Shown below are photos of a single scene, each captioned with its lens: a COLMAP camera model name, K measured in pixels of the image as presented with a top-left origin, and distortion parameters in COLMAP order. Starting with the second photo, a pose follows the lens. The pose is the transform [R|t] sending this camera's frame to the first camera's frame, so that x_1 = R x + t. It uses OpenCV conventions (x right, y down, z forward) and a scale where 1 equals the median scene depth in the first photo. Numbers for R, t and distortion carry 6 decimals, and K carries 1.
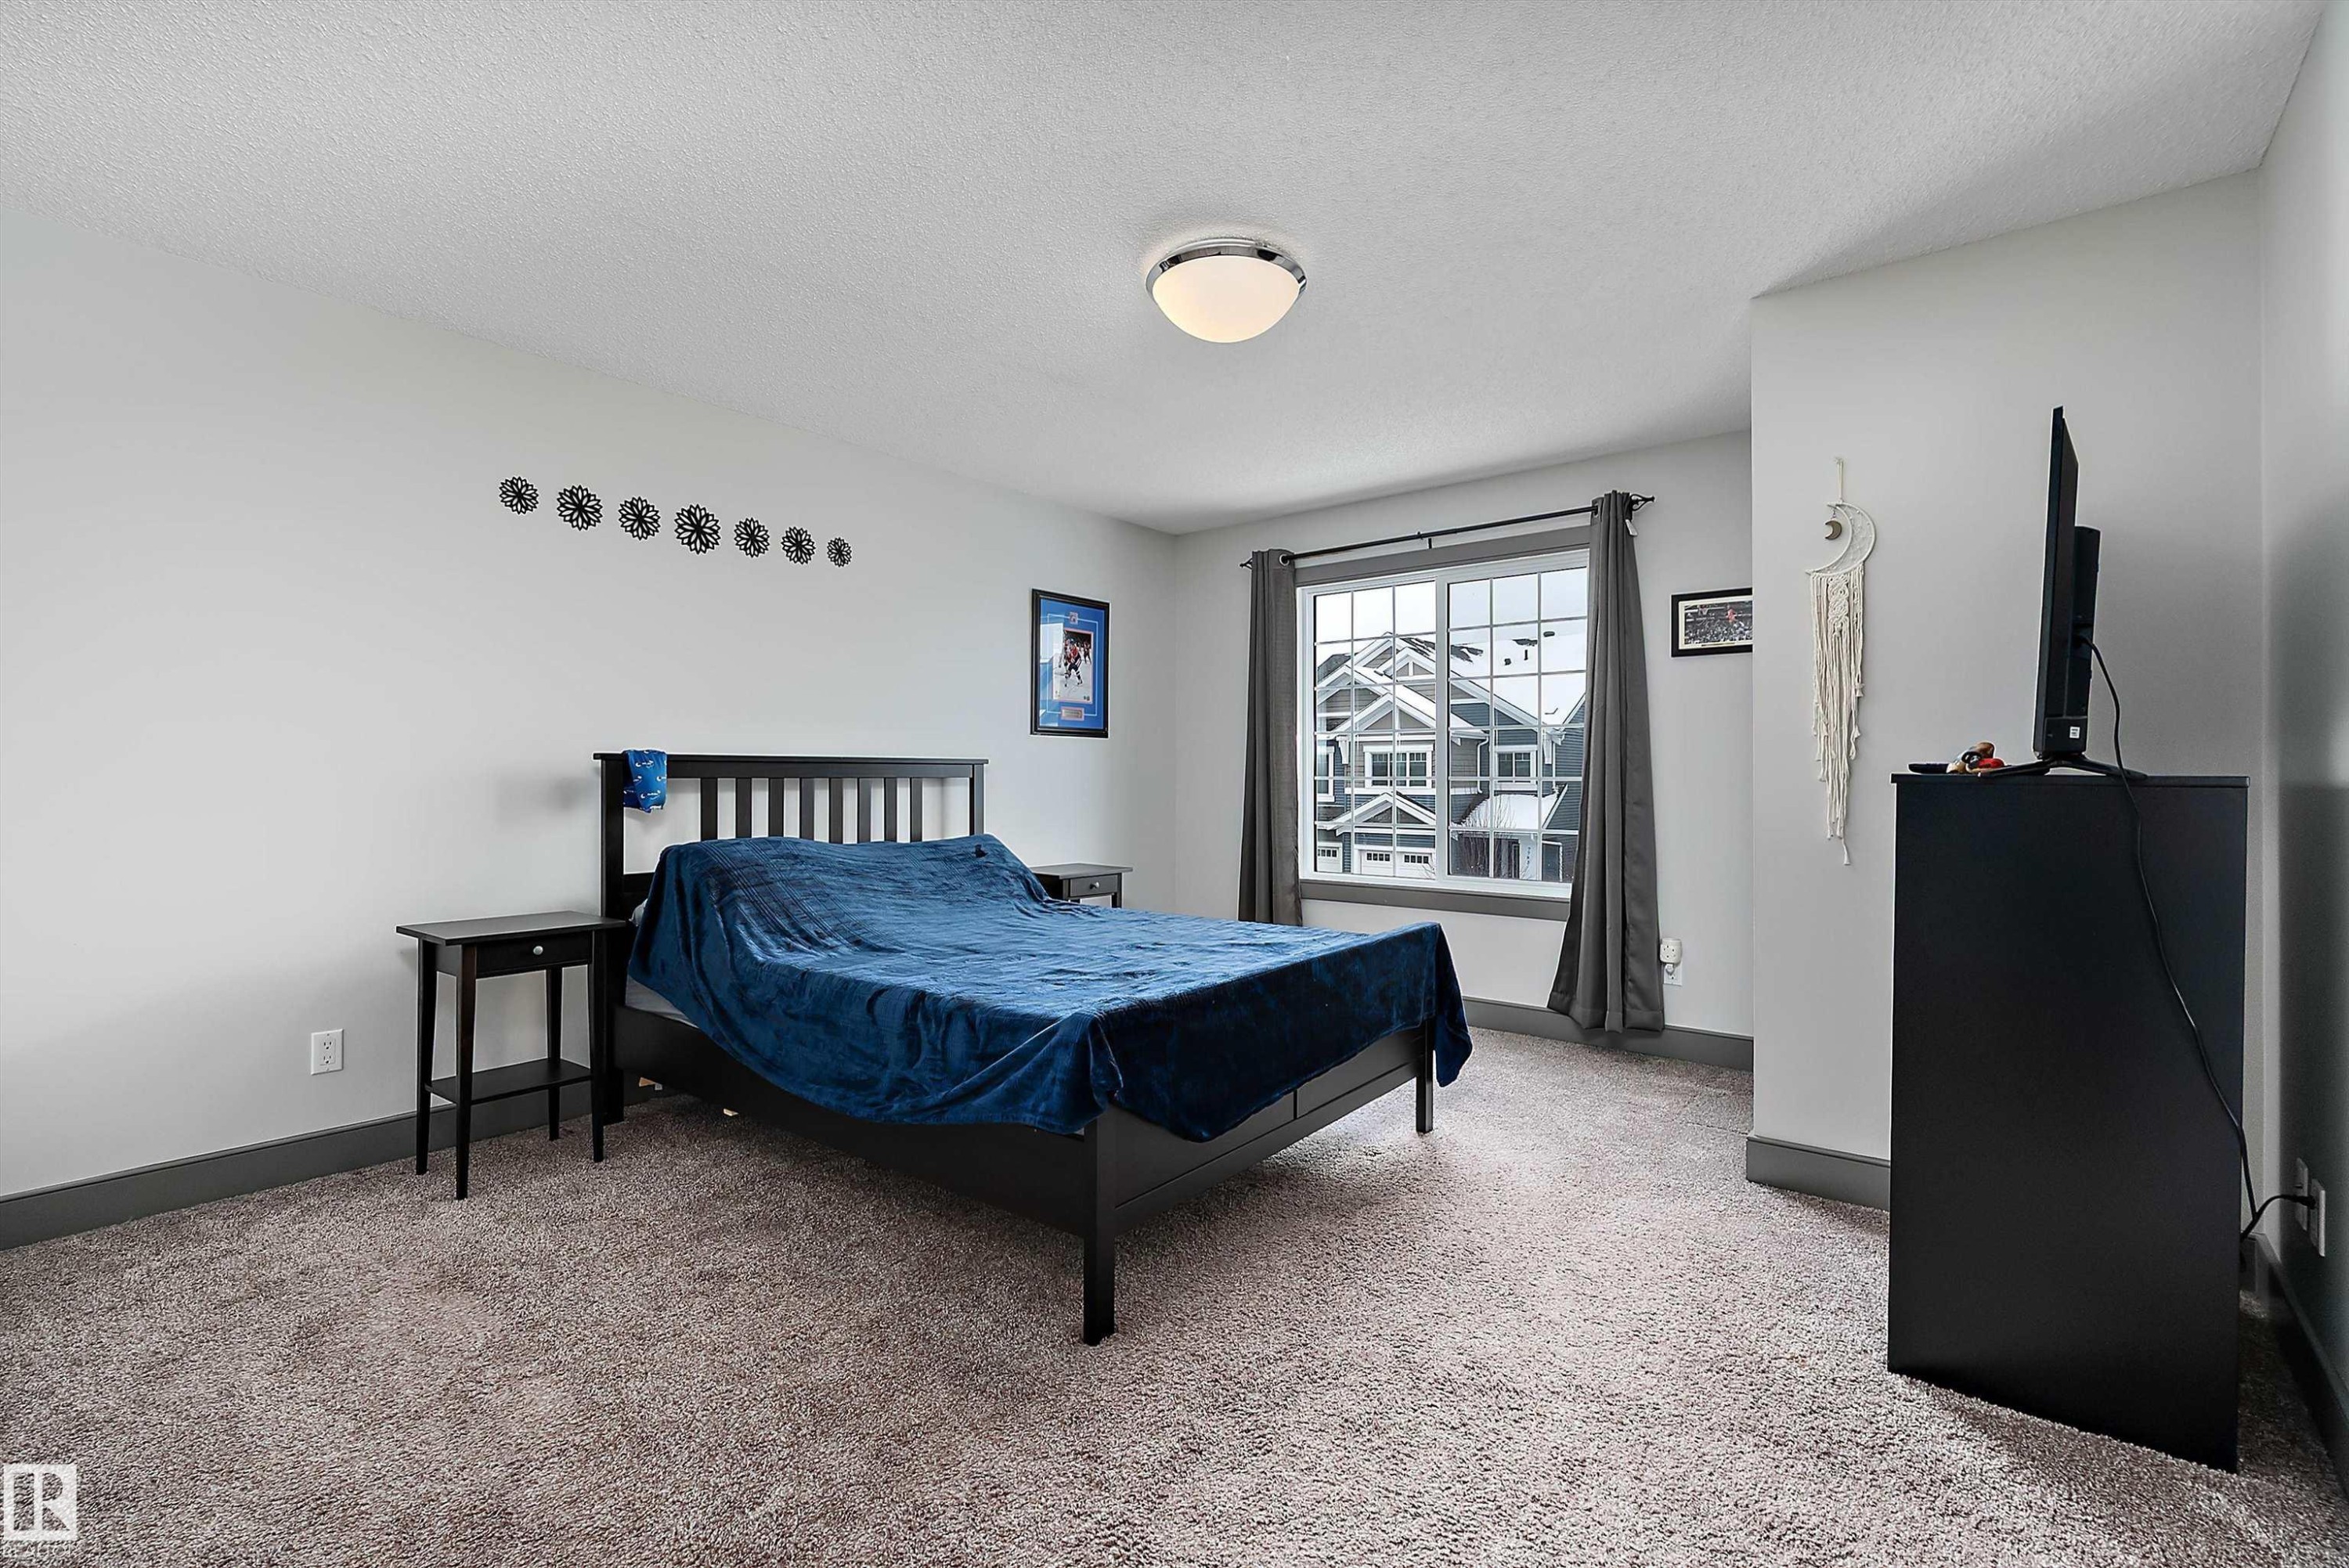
lens RADIAL K [[1061.4, 0, 1147.9], [0, 1061.4, 794.0], [0, 0, 1]] dist [0.000986, 0.000413]
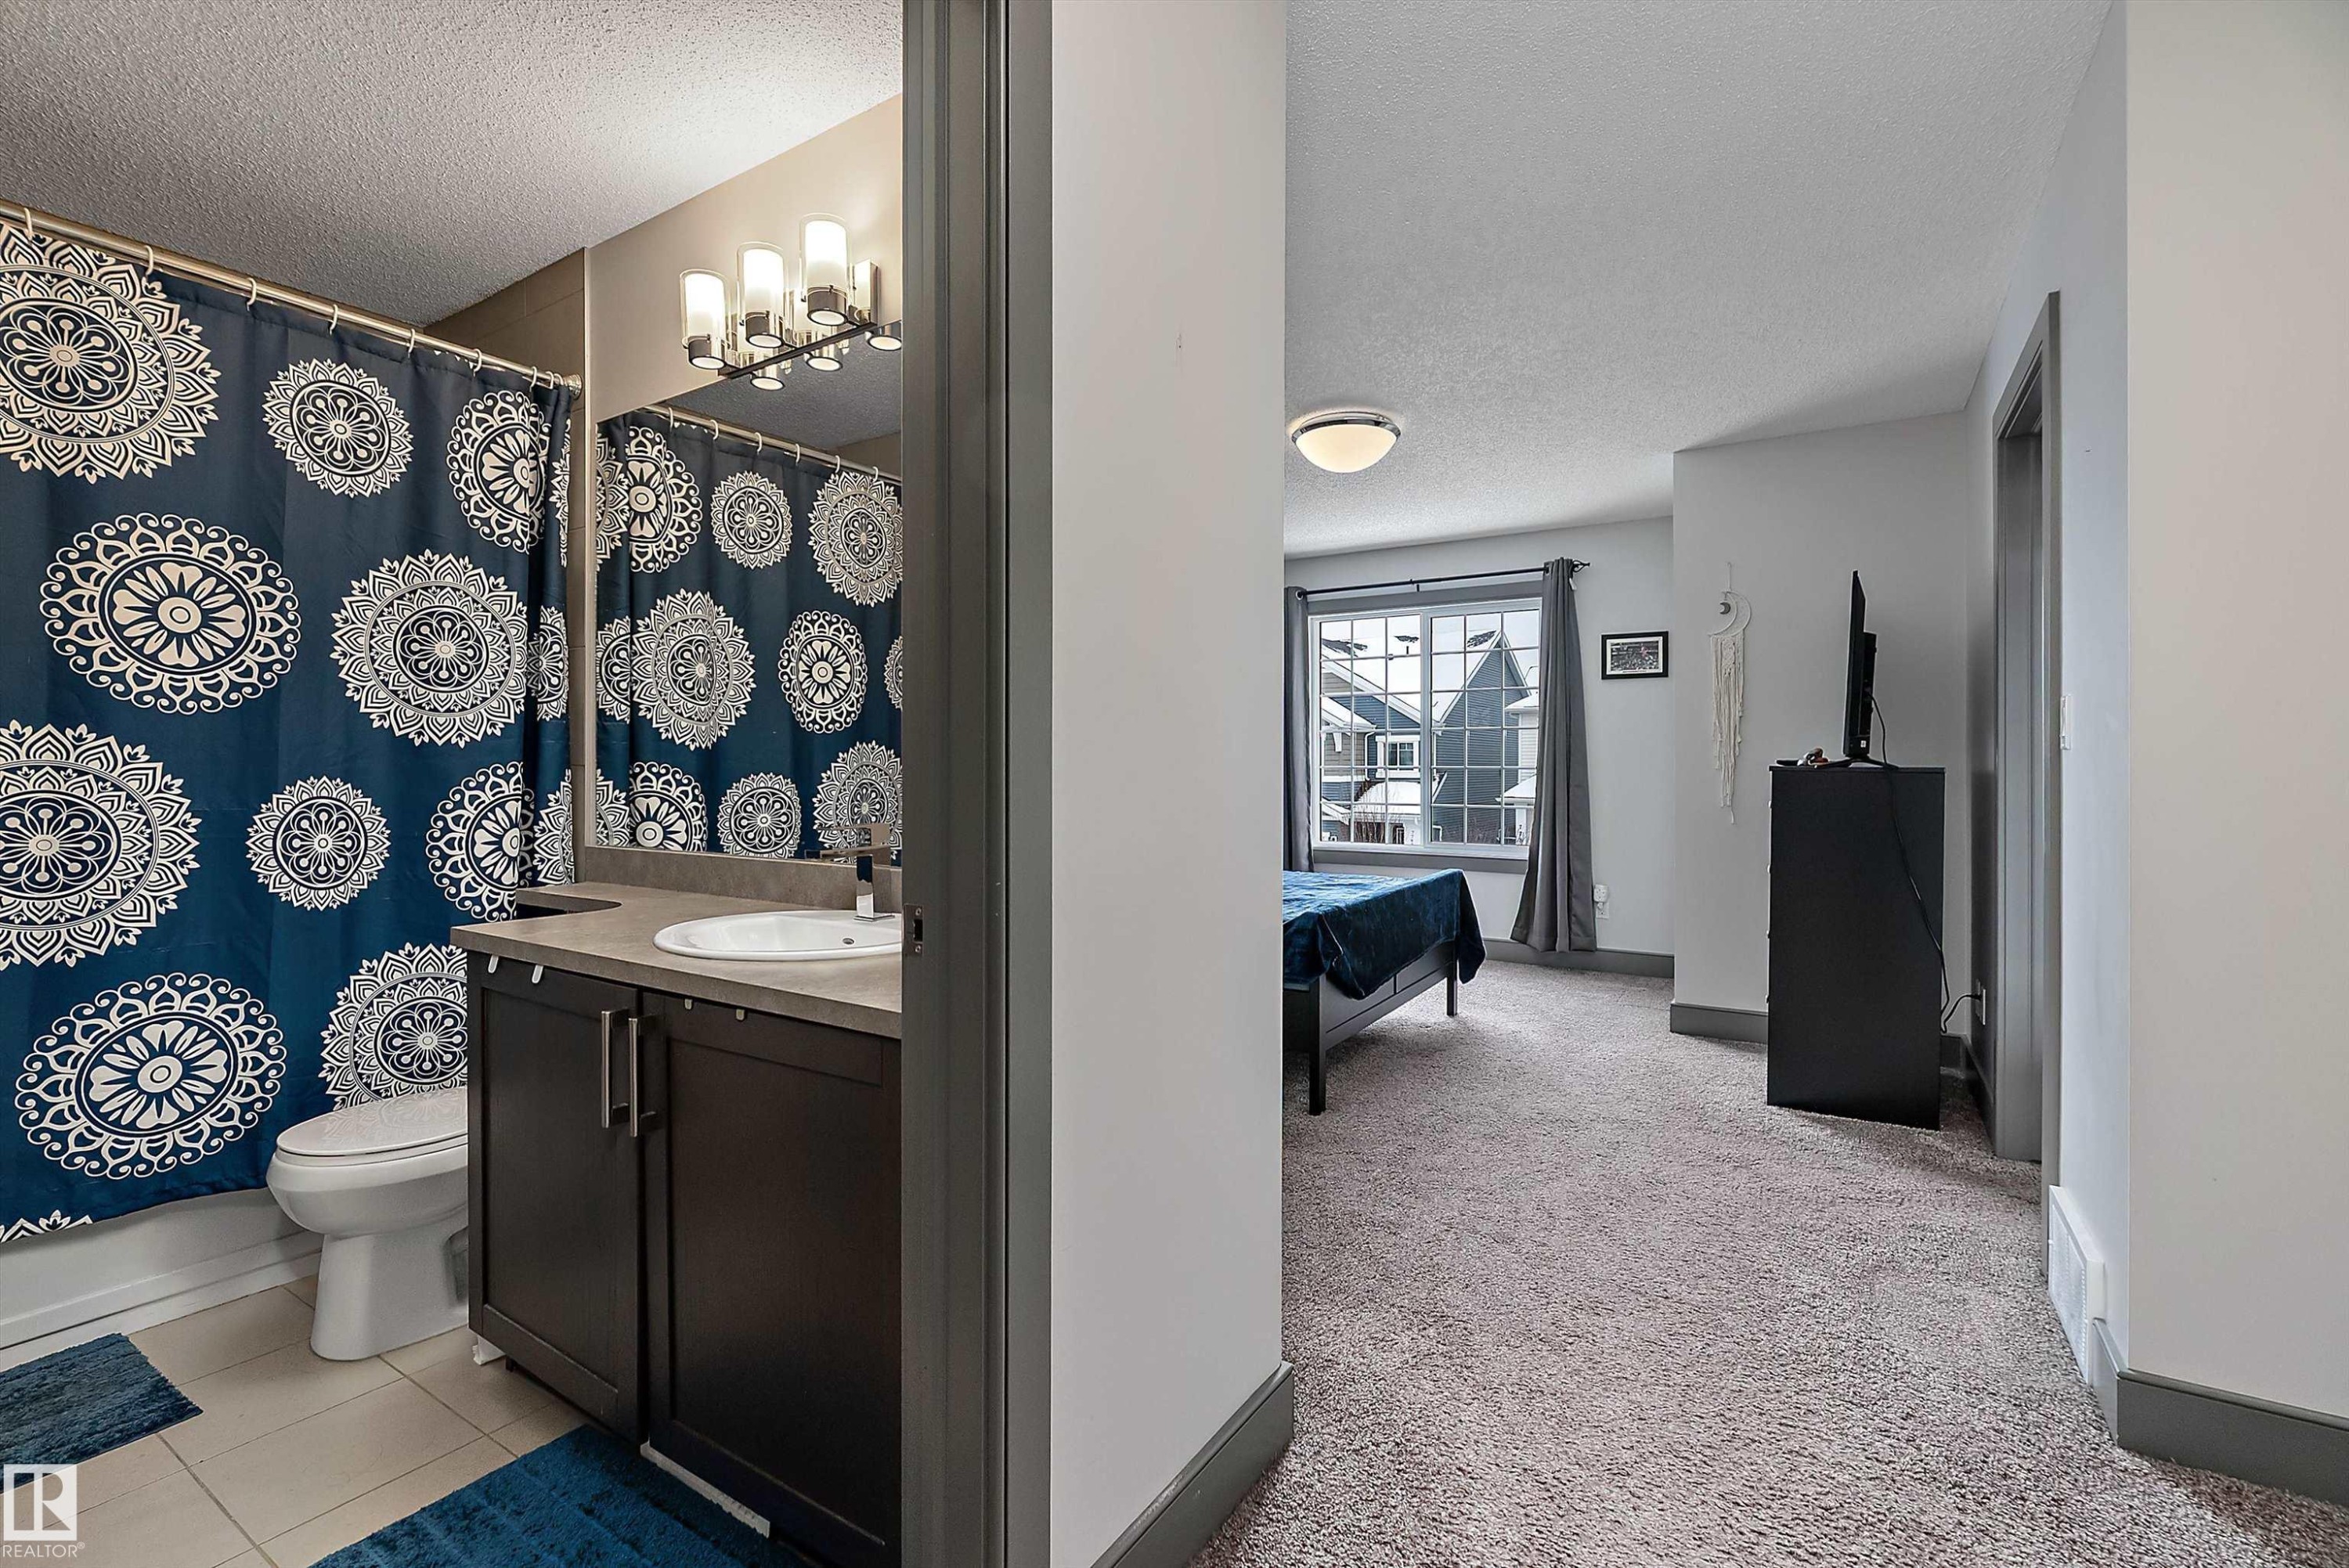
lens RADIAL K [[1001.2, 0, 1190.1], [0, 1001.2, 785.5], [0, 0, 1]] dist [-0.001214, -0.000640]
pose [[0.993093, -0.002805, 0.117299, -0.304958], [0.002369, 0.999990, 0.003854, 0.002949], [-0.117309, -0.003549, 0.993089, -0.363960]]
